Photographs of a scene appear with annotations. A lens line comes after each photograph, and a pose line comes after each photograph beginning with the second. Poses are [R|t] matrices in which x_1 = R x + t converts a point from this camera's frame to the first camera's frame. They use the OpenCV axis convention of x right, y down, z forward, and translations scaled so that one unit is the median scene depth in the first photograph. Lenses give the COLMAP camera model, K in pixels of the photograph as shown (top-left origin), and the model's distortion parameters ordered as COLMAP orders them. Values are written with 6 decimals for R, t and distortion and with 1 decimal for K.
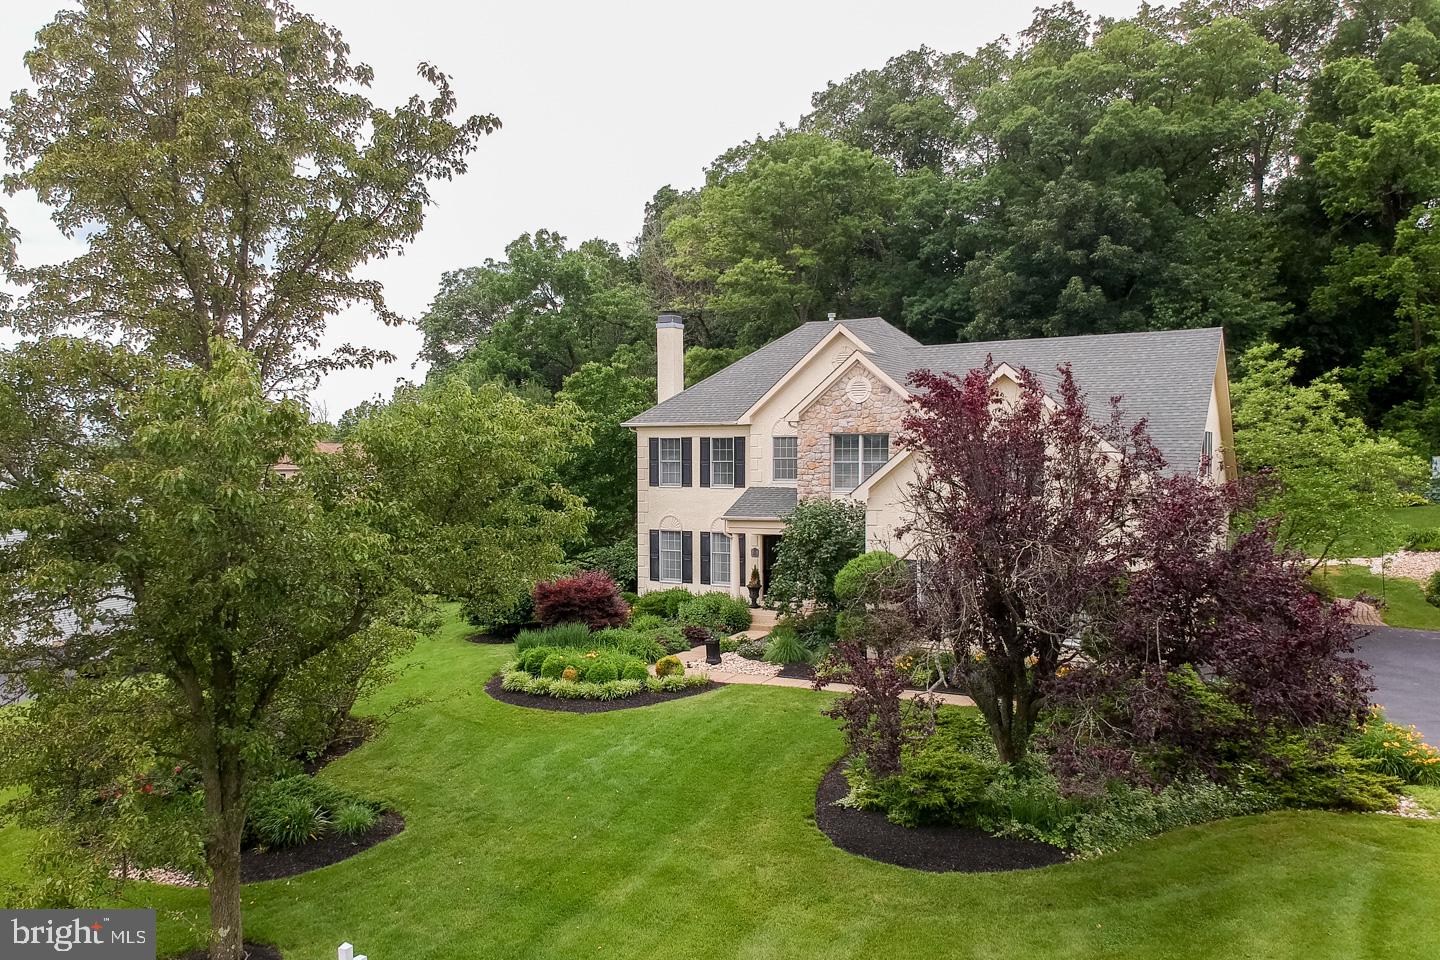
lens RADIAL K [[1115.1, 0, 680.6], [0, 1115.1, 508.5], [0, 0, 1]] dist [0.116387, -0.192253]
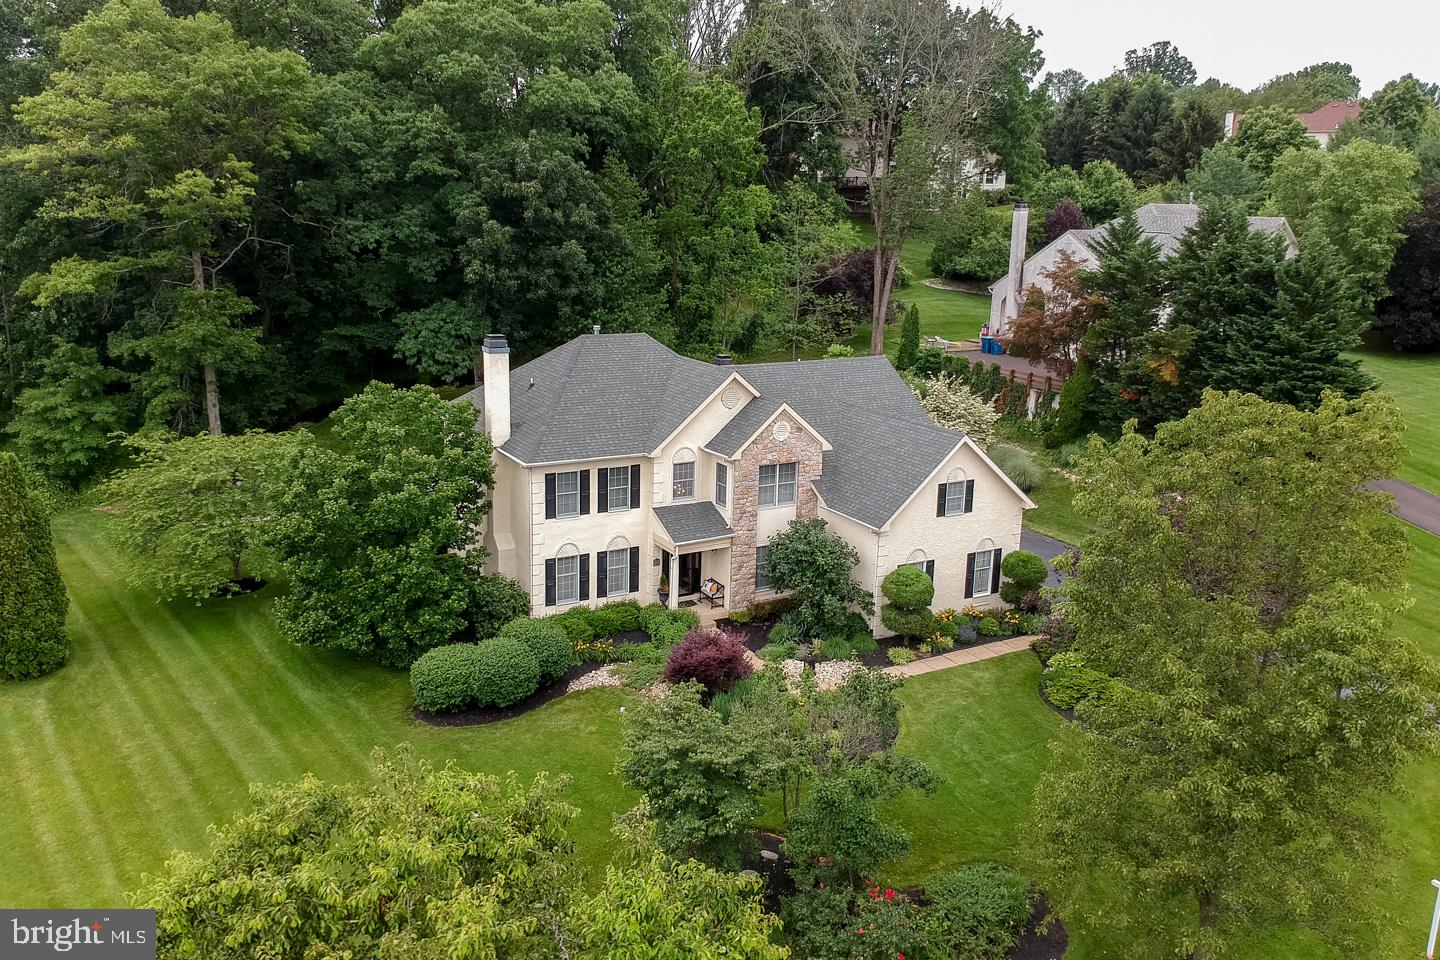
lens RADIAL K [[1058.8, 0, 732.0], [0, 1058.8, 466.8], [0, 0, 1]] dist [0.082450, -0.154685]
pose [[0.492772, -0.183237, 0.850647, -0.894978], [0.016075, 0.979327, 0.201643, -0.305964], [-0.870010, -0.085690, 0.485531, 0.443649]]
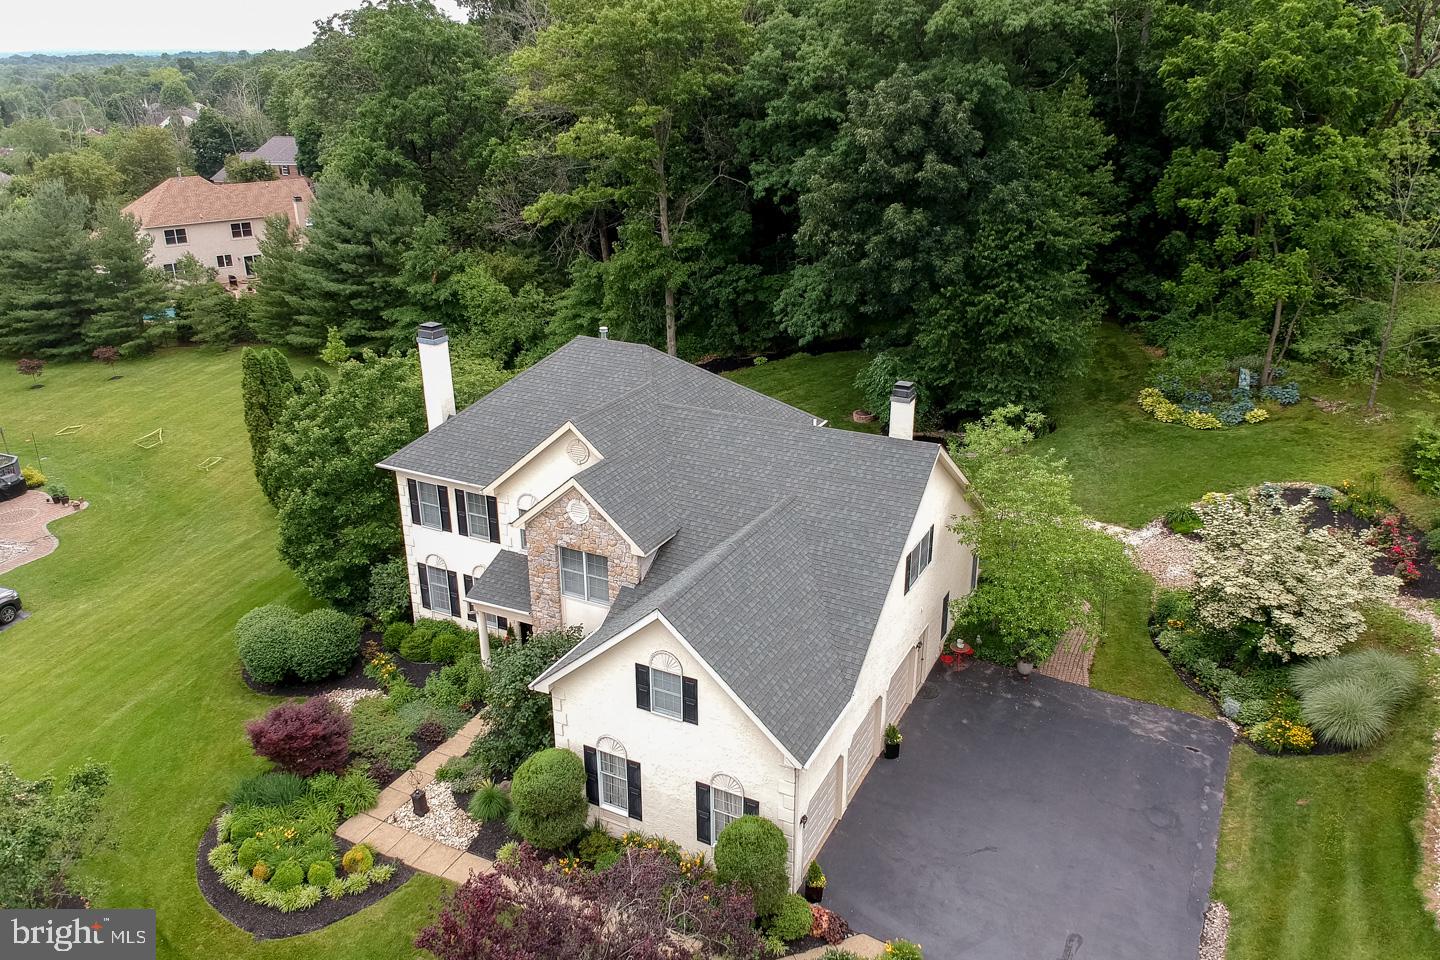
lens RADIAL K [[1058.8, 0, 732.0], [0, 1058.8, 466.8], [0, 0, 1]] dist [0.082450, -0.154685]
pose [[0.998302, -0.017089, 0.055689, 0.238104], [-0.001244, 0.949529, 0.313675, -0.427578], [-0.058239, -0.313212, 0.947896, 0.116124]]
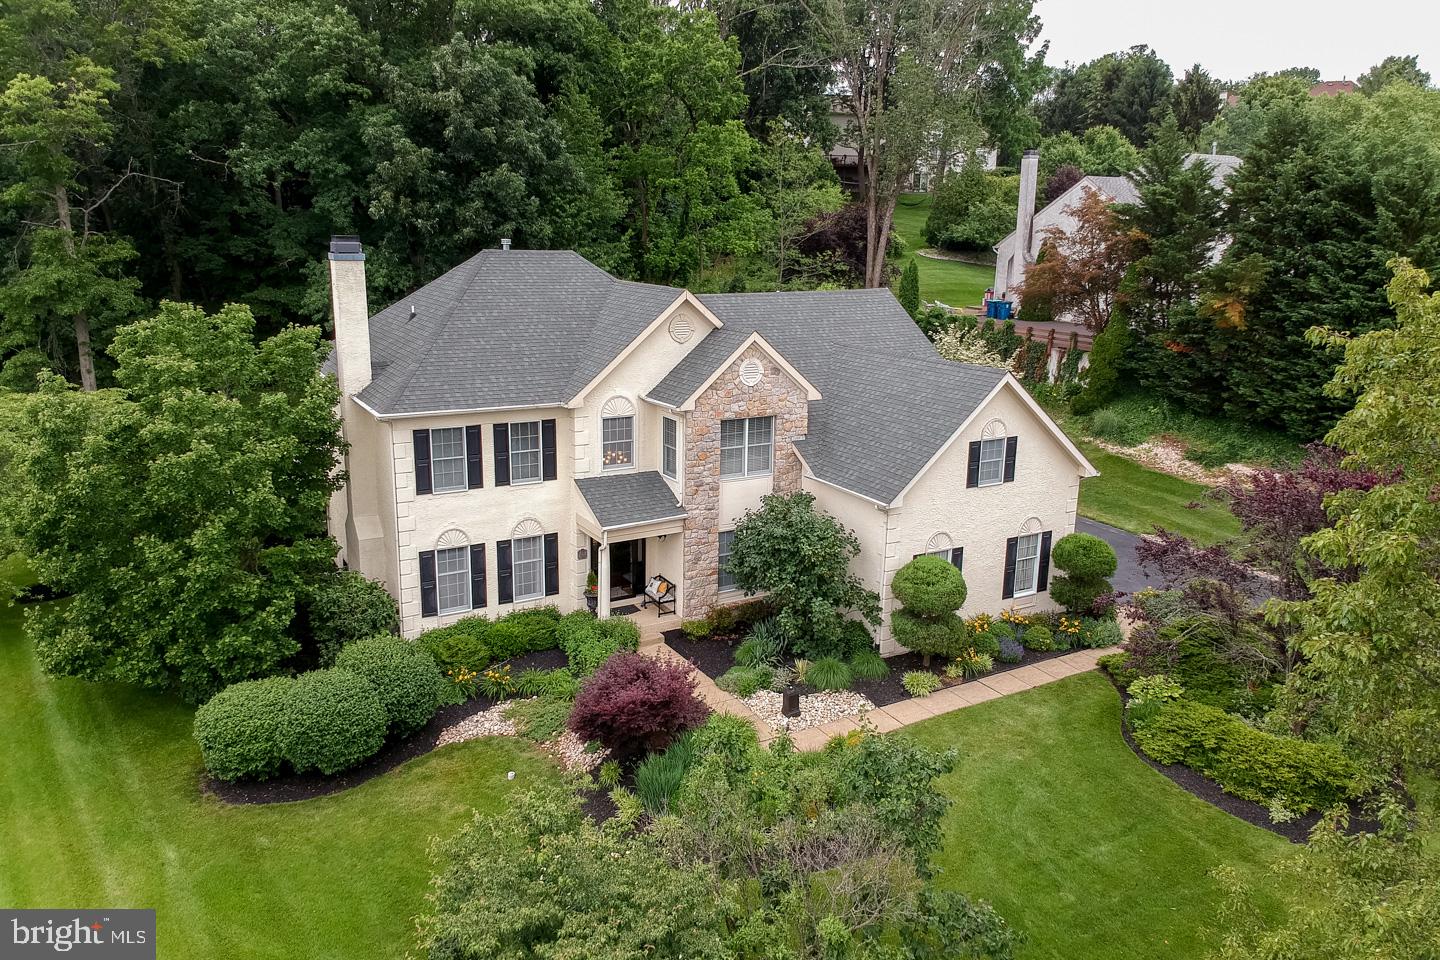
lens RADIAL K [[999.6, 0, 735.2], [0, 999.6, 475.6], [0, 0, 1]] dist [0.100793, -0.141528]
pose [[0.484494, -0.198481, 0.851981, -0.564834], [0.023562, 0.976528, 0.214097, -0.196423], [-0.874477, -0.083654, 0.477799, 0.591635]]
